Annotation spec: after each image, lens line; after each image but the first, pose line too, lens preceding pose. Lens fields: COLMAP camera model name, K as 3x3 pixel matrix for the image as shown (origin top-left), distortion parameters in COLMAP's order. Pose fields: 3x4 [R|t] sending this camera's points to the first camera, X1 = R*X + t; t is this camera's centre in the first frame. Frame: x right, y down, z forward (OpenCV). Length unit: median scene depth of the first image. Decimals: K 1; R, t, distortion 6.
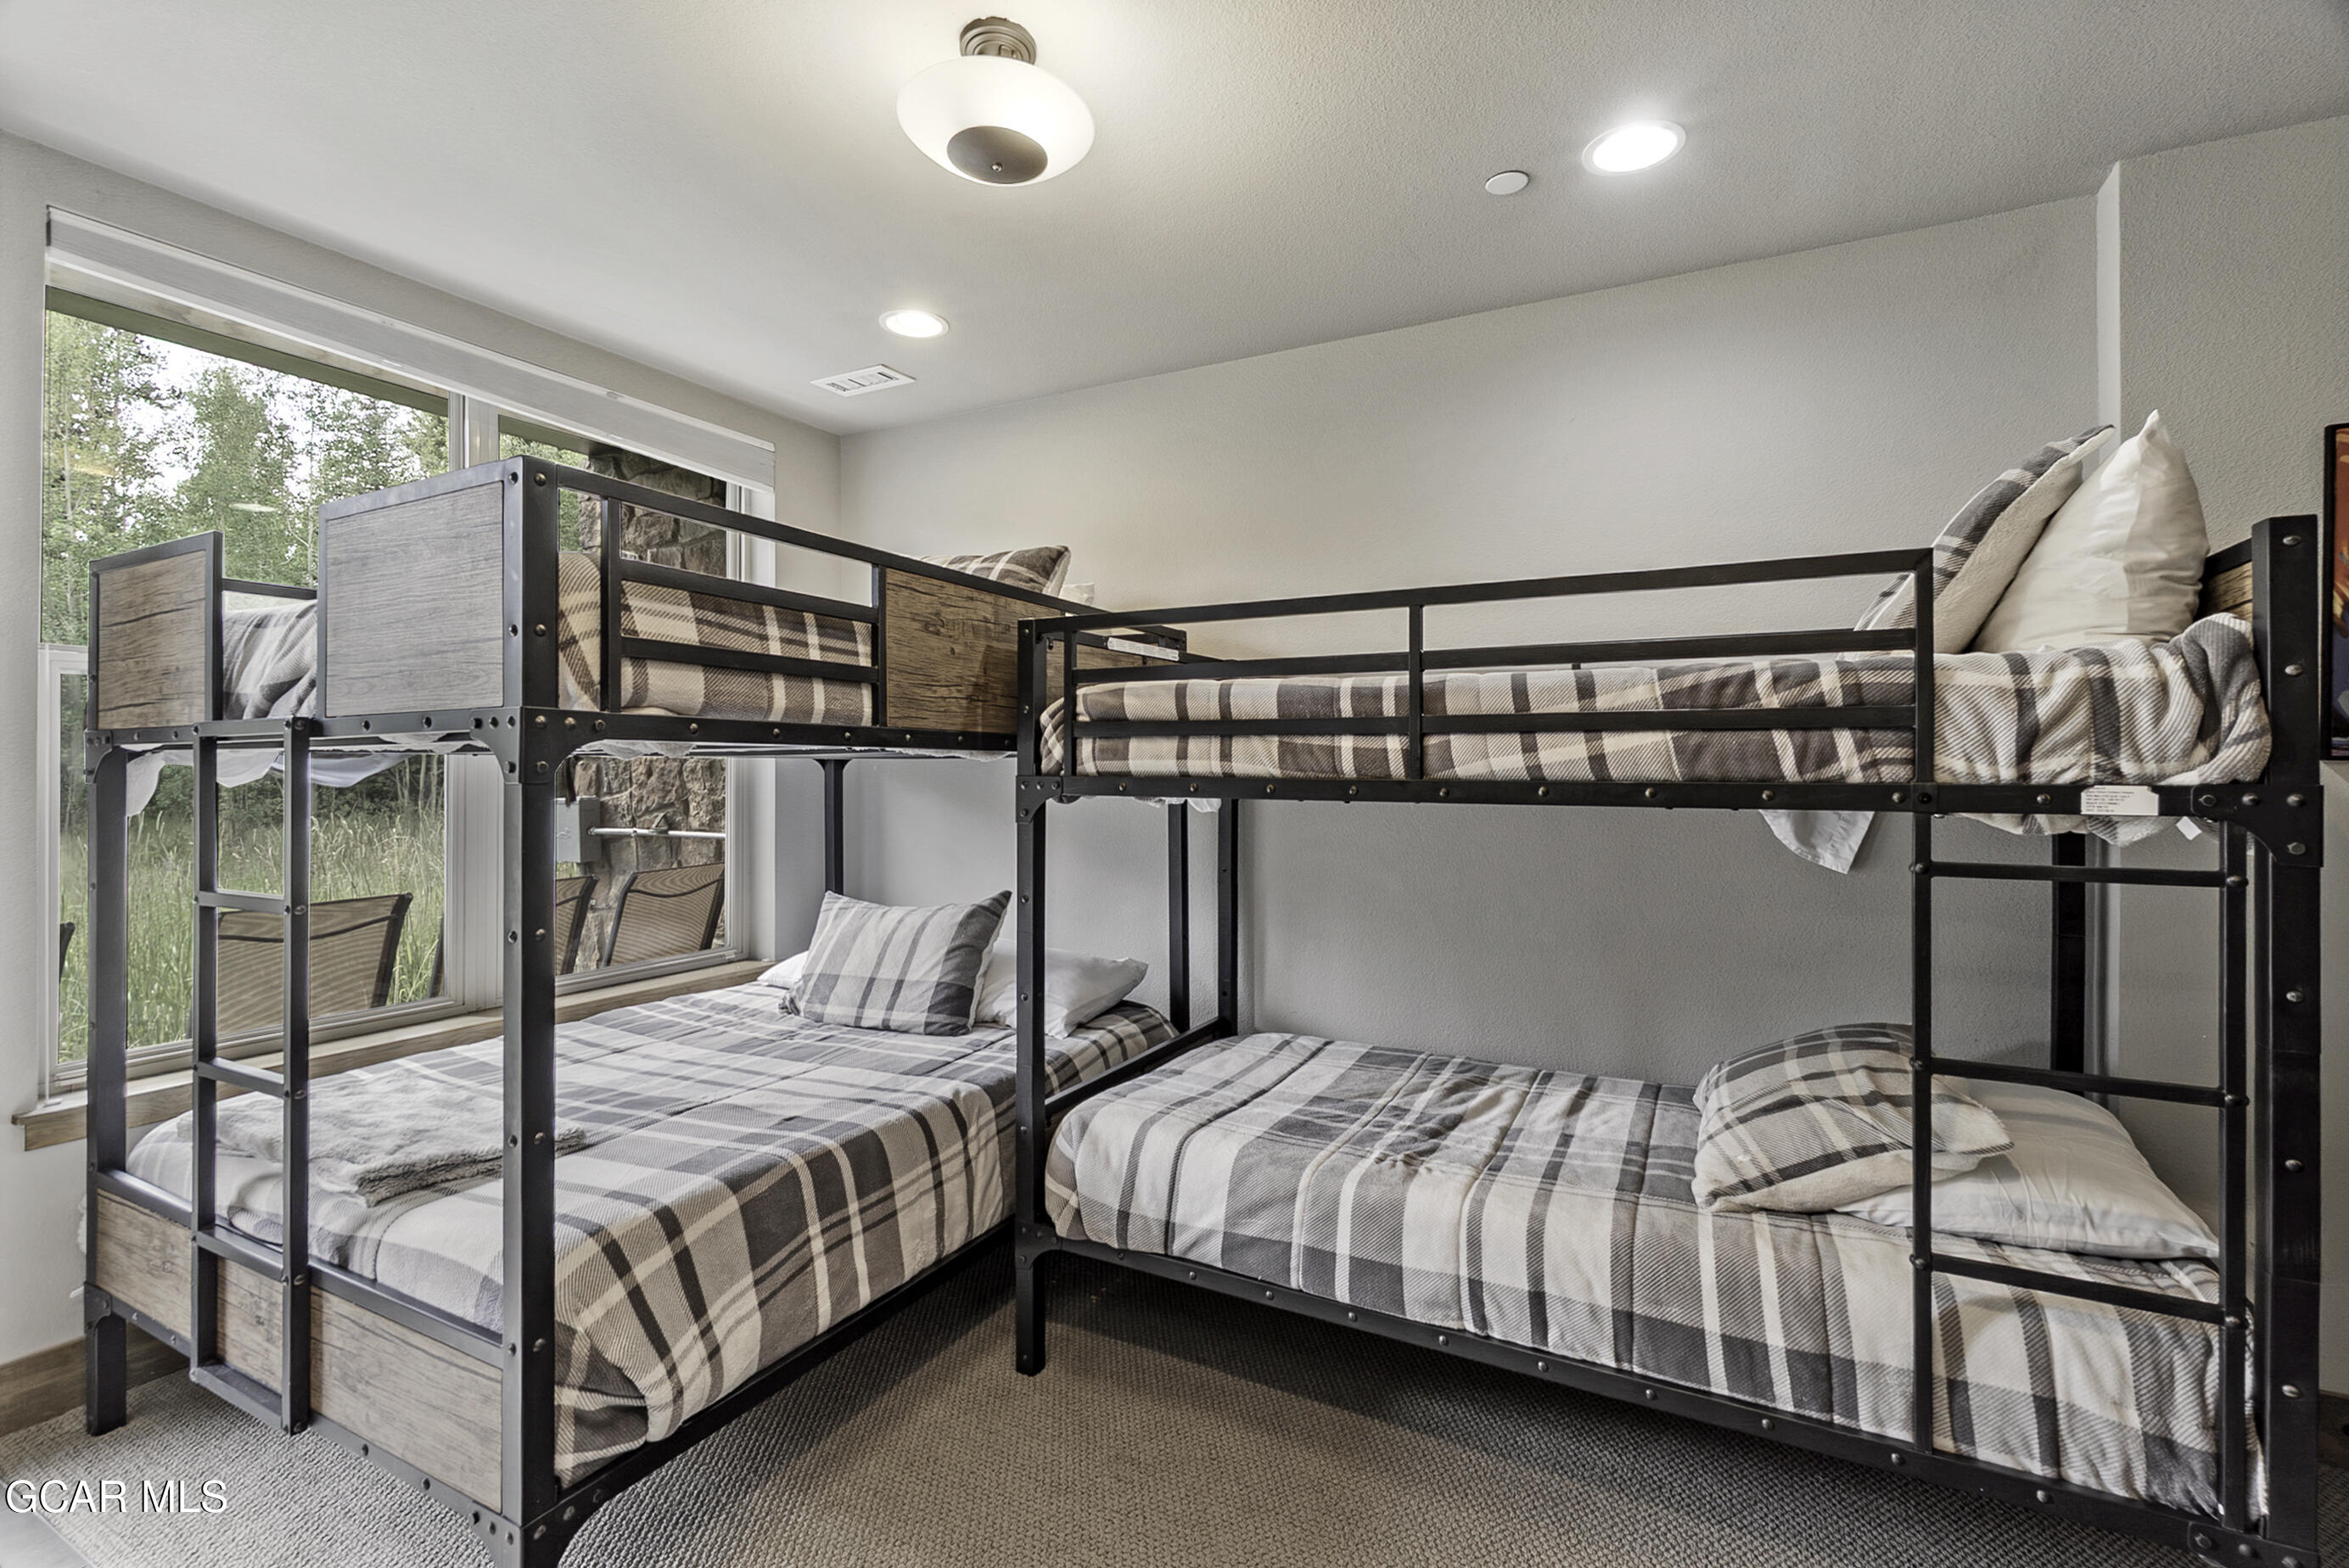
lens RADIAL K [[1045.9, 0, 1121.6], [0, 1045.9, 761.1], [0, 0, 1]] dist [0.000153, -0.000263]
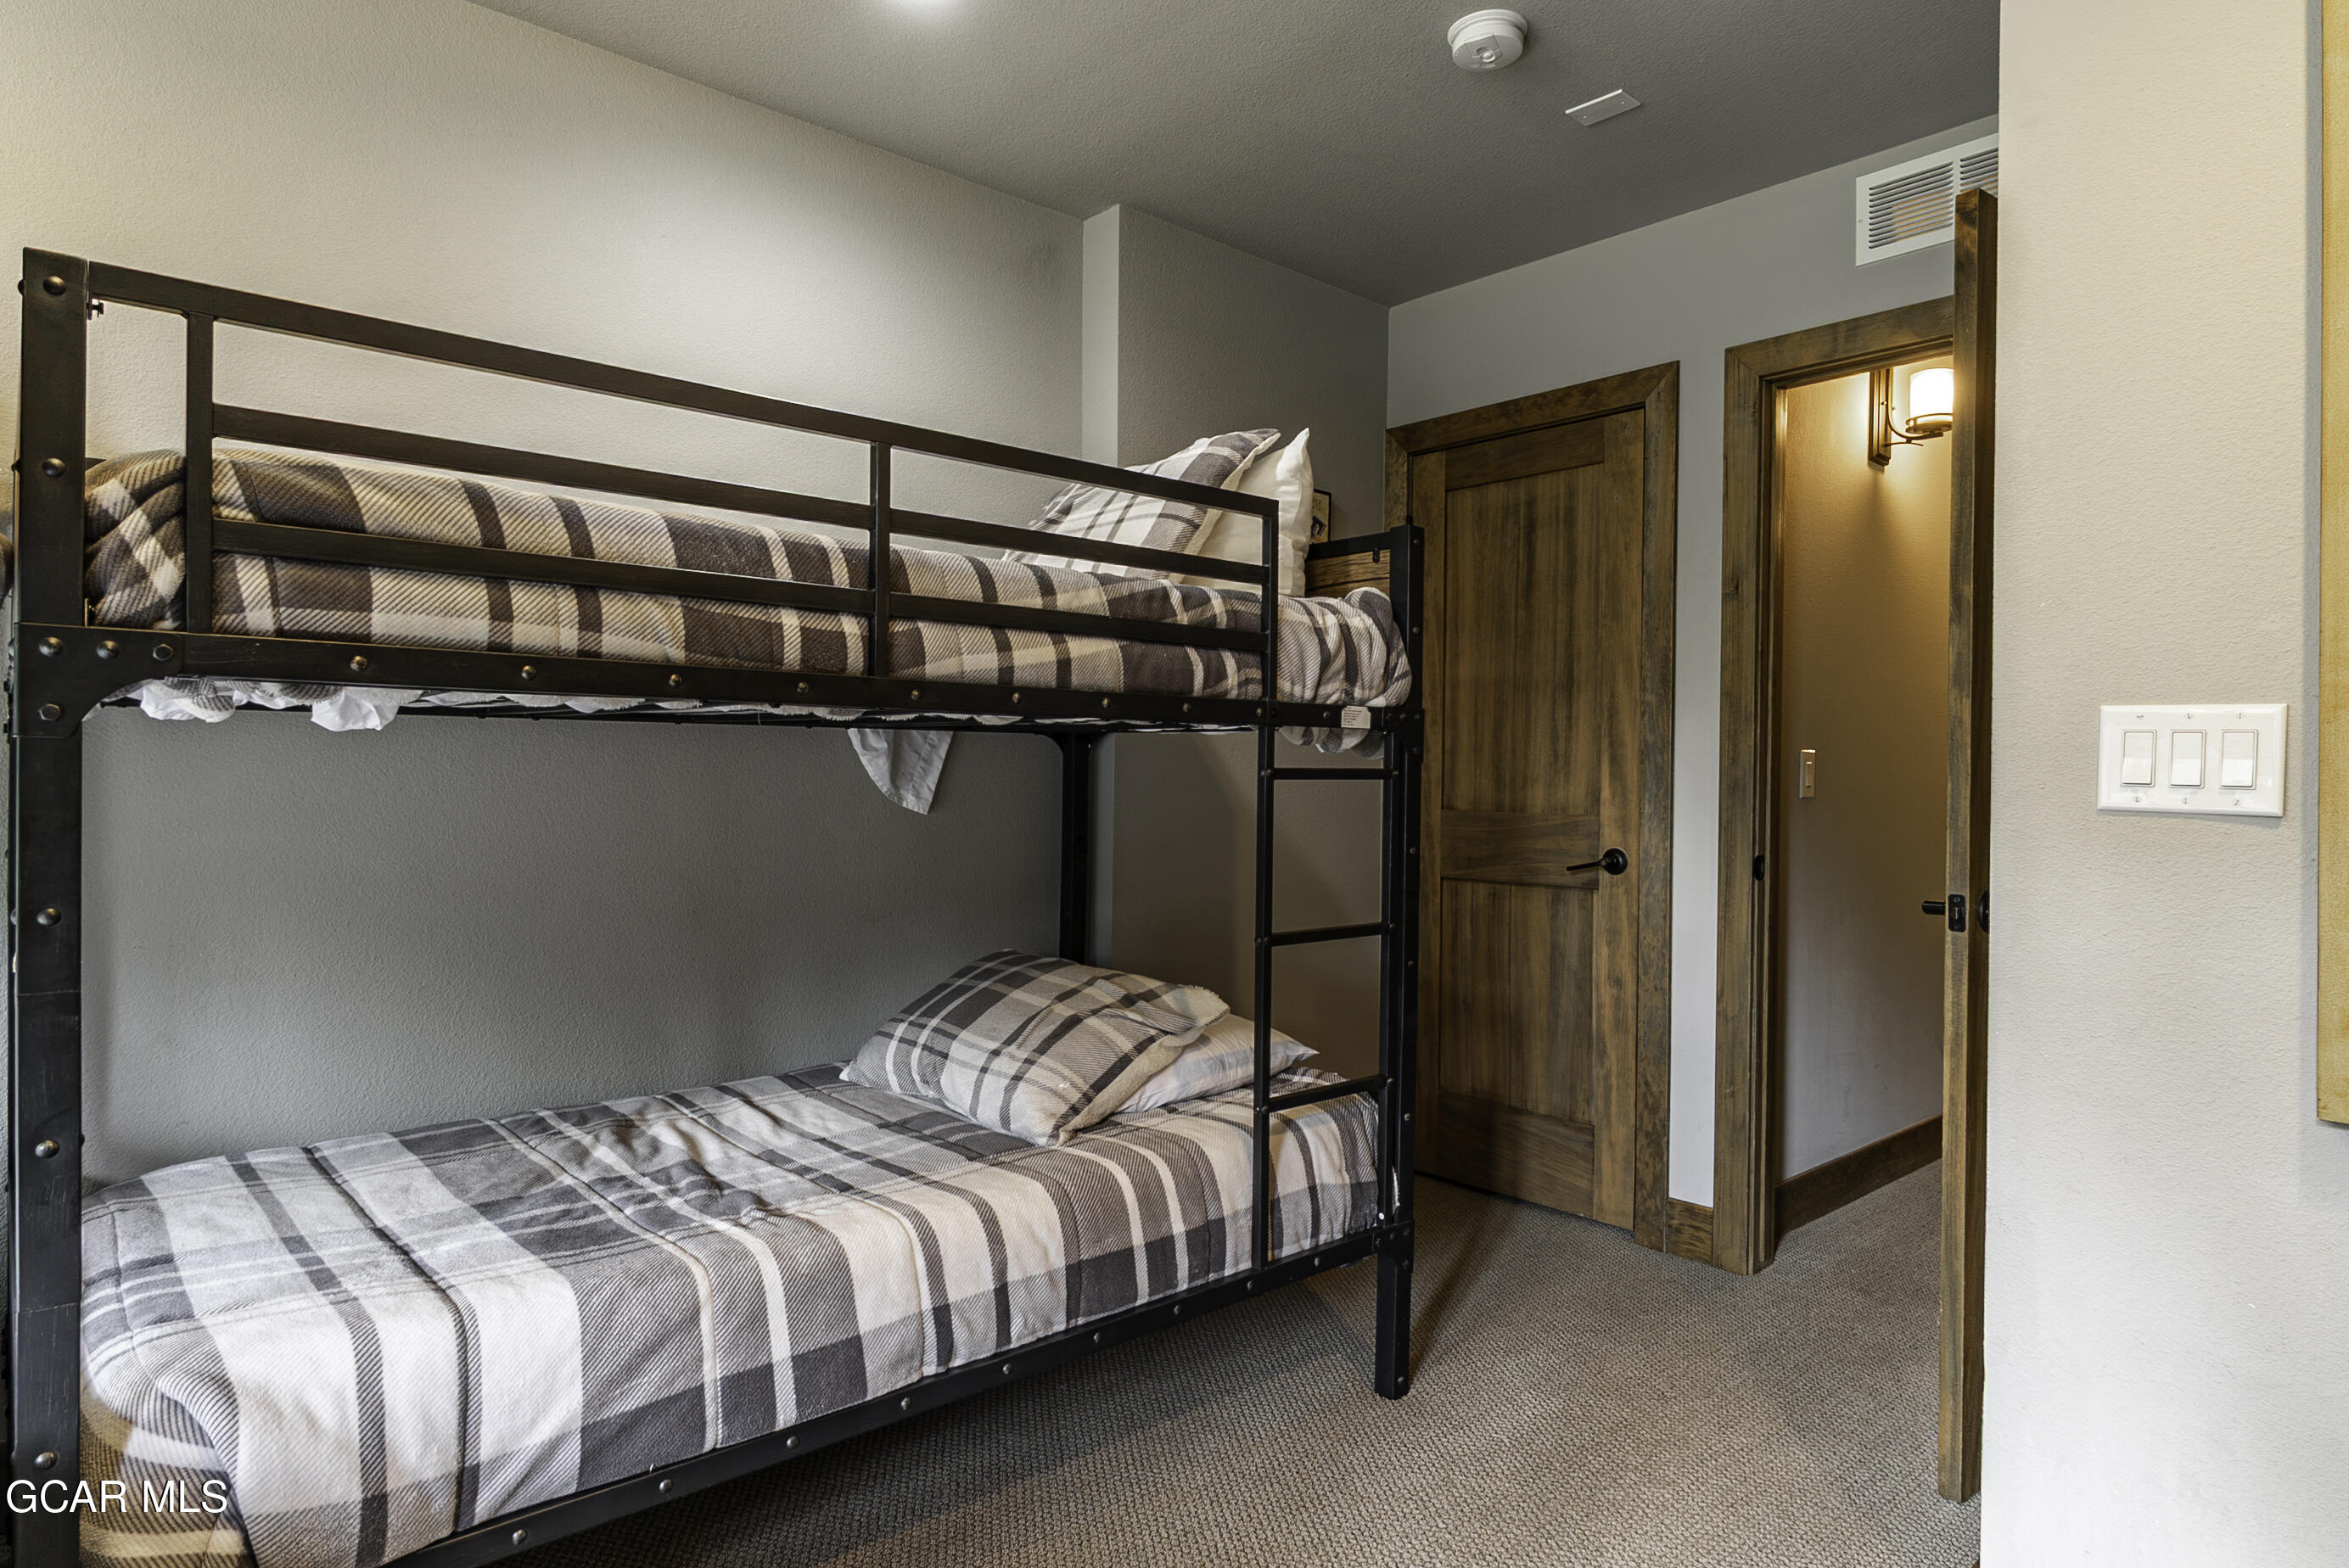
lens RADIAL K [[1363.7, 0, 1165.0], [0, 1363.7, 776.6], [0, 0, 1]] dist [-0.000197, -0.001224]
pose [[0.327369, -0.000625, 0.944896, -0.526236], [-0.018044, 0.999813, 0.006913, 0.071868], [-0.944724, -0.019312, 0.327297, 0.448981]]
